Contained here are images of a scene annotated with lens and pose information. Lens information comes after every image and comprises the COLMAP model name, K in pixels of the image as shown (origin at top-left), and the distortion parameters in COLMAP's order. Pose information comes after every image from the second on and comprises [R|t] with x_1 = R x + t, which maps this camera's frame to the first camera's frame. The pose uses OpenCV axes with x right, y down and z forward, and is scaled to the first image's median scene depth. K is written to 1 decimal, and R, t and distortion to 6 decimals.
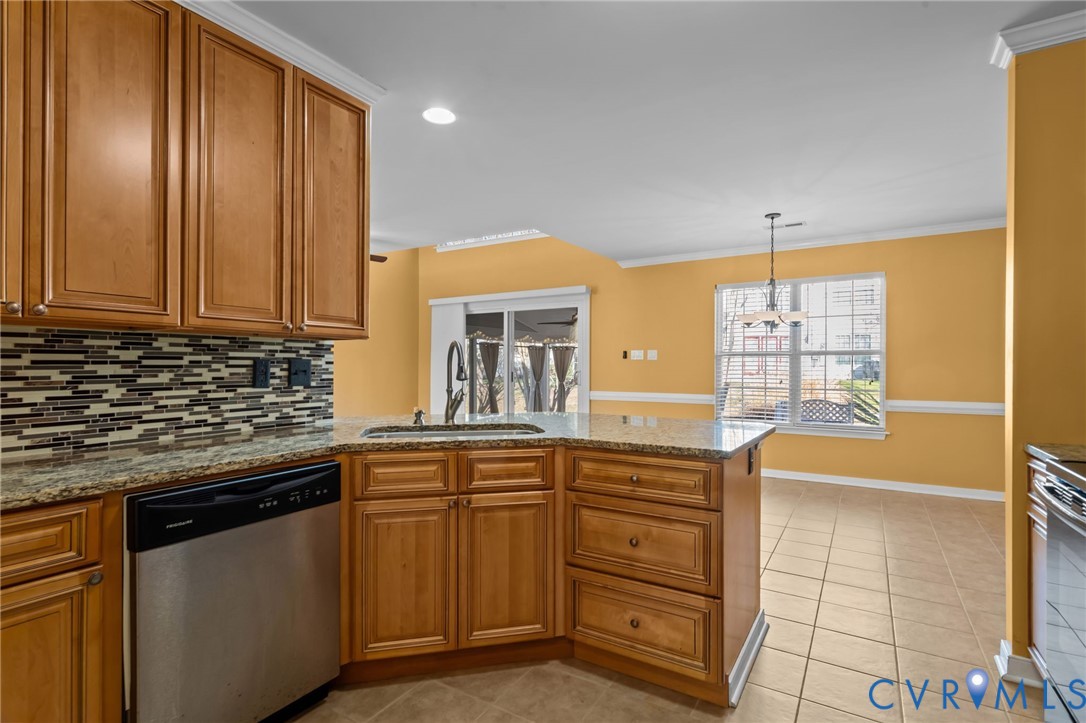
lens RADIAL K [[512.6, 0, 550.5], [0, 512.6, 363.5], [0, 0, 1]] dist [0.000577, 0.000475]
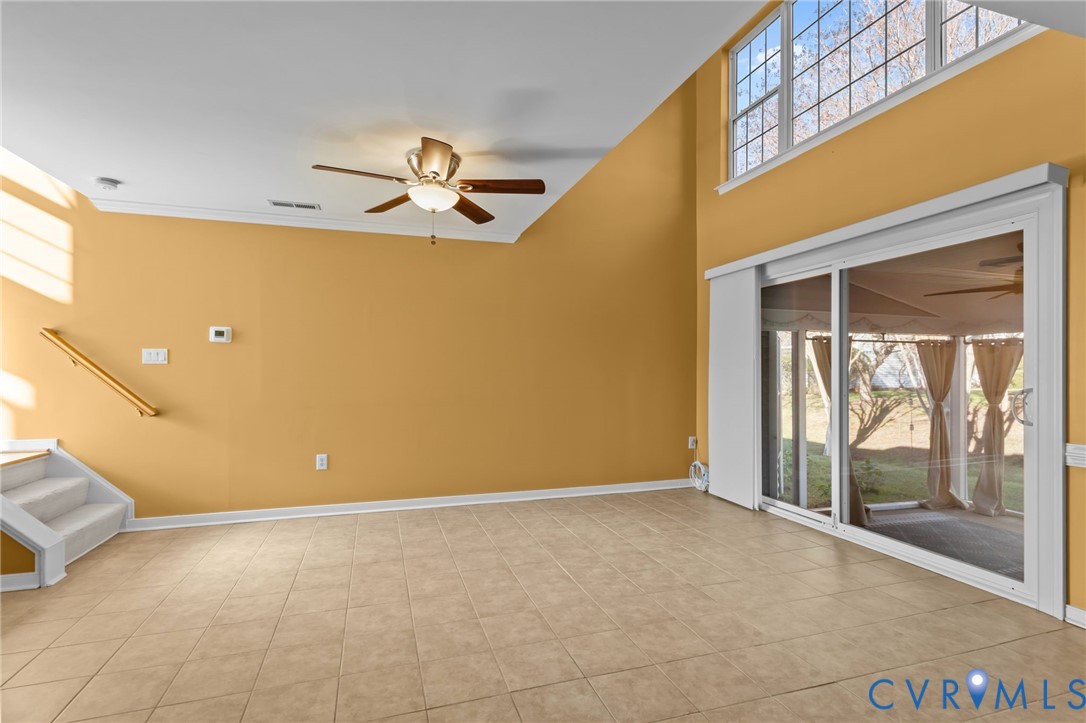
lens RADIAL K [[512.6, 0, 539.1], [0, 512.6, 371.0], [0, 0, 1]] dist [0.000577, 0.000475]
pose [[0.747224, 0.000462, -0.664572, 0.033562], [0.000697, 0.999999, 0.001479, -0.000587], [0.664571, -0.001568, 0.747223, 0.398384]]
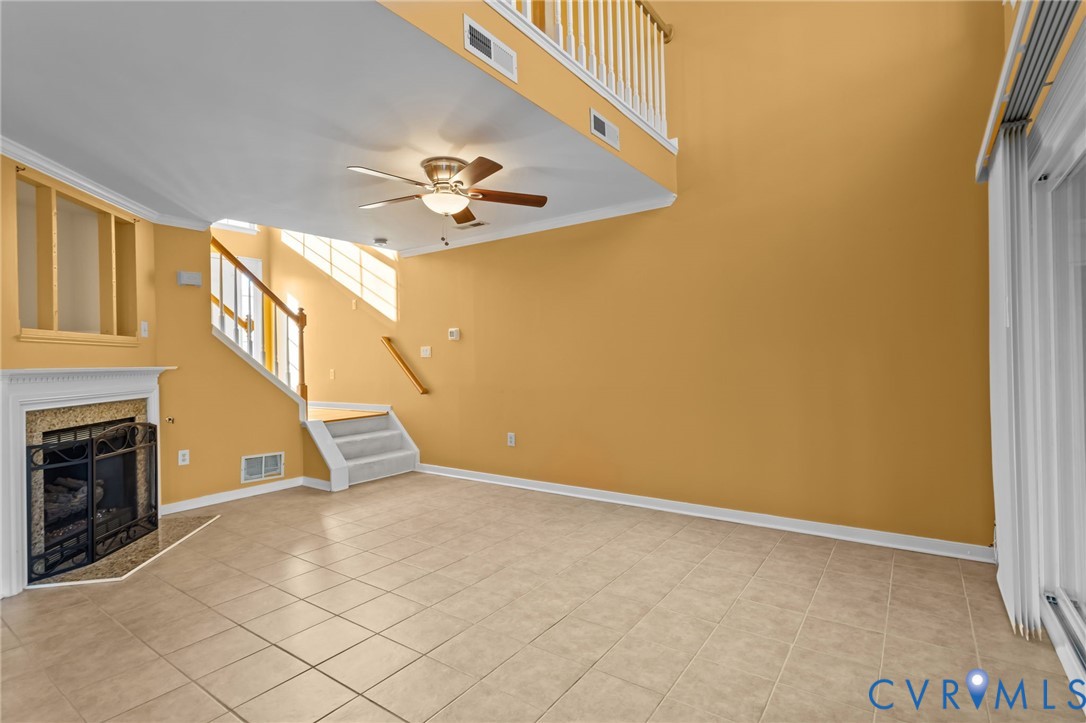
lens RADIAL K [[524.4, 0, 545.6], [0, 524.4, 353.8], [0, 0, 1]] dist [-0.002359, 0.001397]
pose [[-0.077546, -0.008804, -0.996950, 0.142454], [0.020708, 0.999731, -0.010440, -0.000304], [0.996774, -0.021454, -0.077343, 0.762983]]
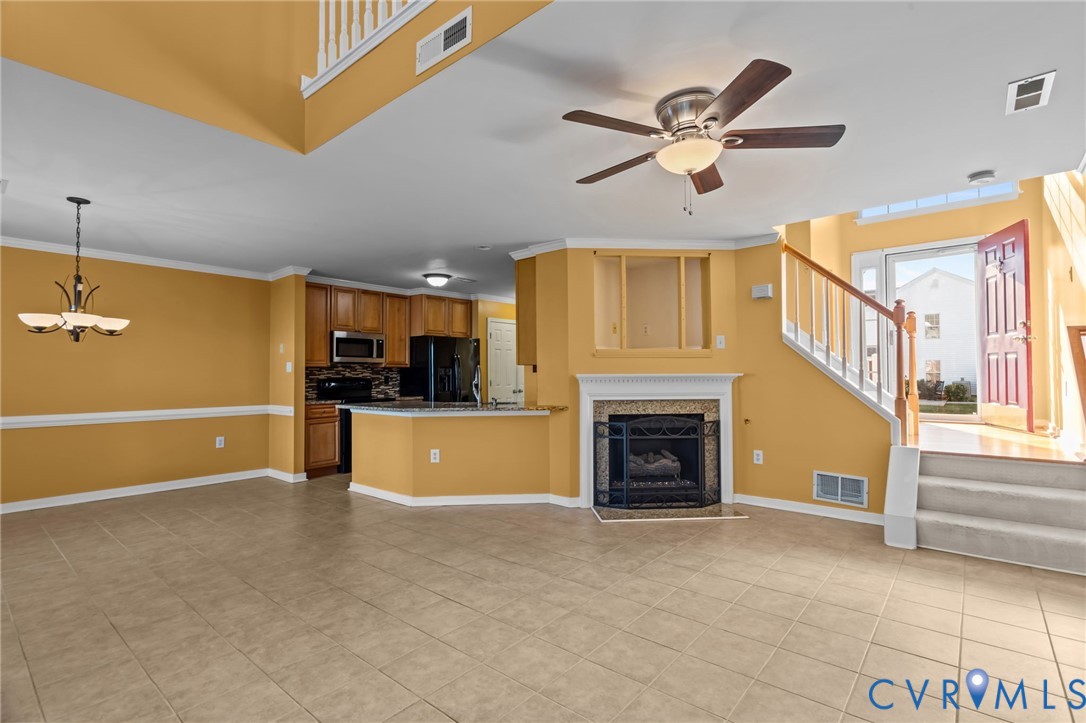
lens RADIAL K [[512.6, 0, 543.1], [0, 512.6, 364.5], [0, 0, 1]] dist [0.000577, 0.000475]
pose [[-0.986795, 0.009281, 0.161705, -0.257762], [0.006174, 0.999787, -0.019709, -0.000970], [-0.161854, -0.018450, -0.986642, 0.973520]]
